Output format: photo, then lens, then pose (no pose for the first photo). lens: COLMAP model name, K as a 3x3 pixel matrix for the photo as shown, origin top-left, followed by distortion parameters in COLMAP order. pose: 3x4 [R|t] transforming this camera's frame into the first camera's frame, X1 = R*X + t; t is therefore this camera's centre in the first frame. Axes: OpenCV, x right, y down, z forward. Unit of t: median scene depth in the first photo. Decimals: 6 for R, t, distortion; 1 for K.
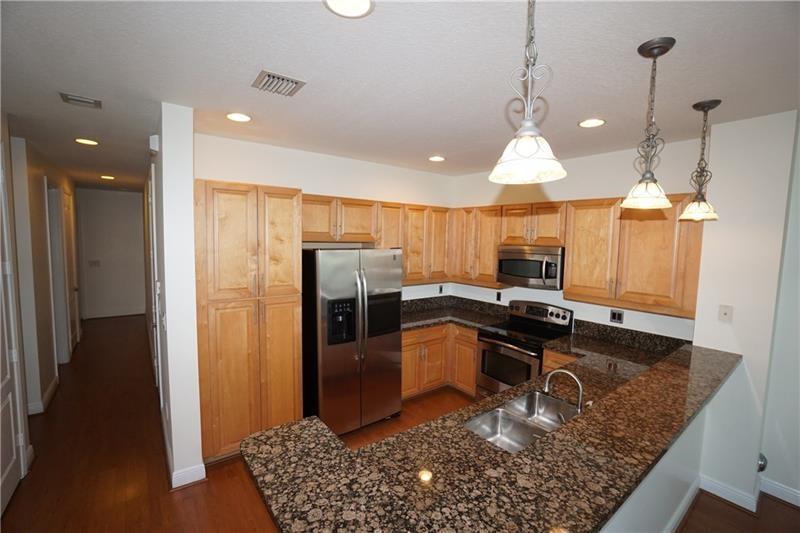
lens RADIAL K [[355.8, 0, 396.4], [0, 355.8, 263.9], [0, 0, 1]] dist [-0.041809, 0.000173]
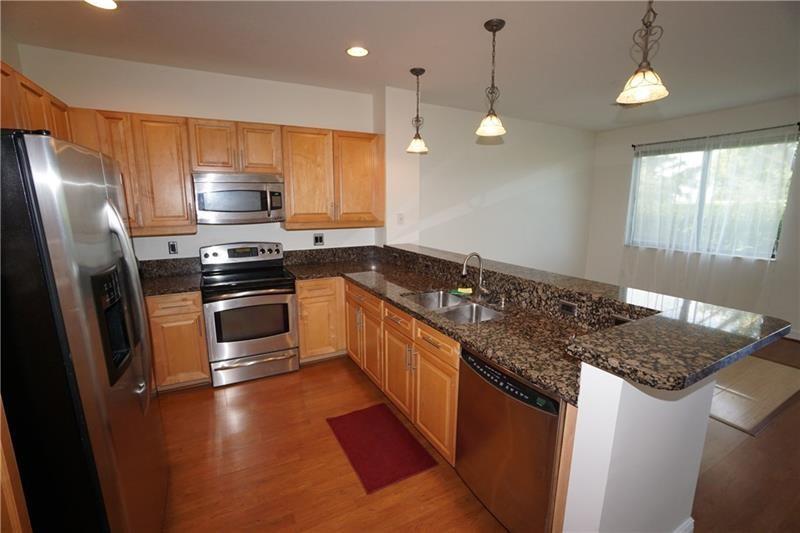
lens RADIAL K [[355.8, 0, 396.4], [0, 355.8, 263.9], [0, 0, 1]] dist [-0.041809, 0.000173]
pose [[0.152222, -0.183918, 0.971083, -0.608673], [0.078024, 0.981703, 0.173699, 0.062126], [-0.985262, 0.049327, 0.163787, 0.745737]]
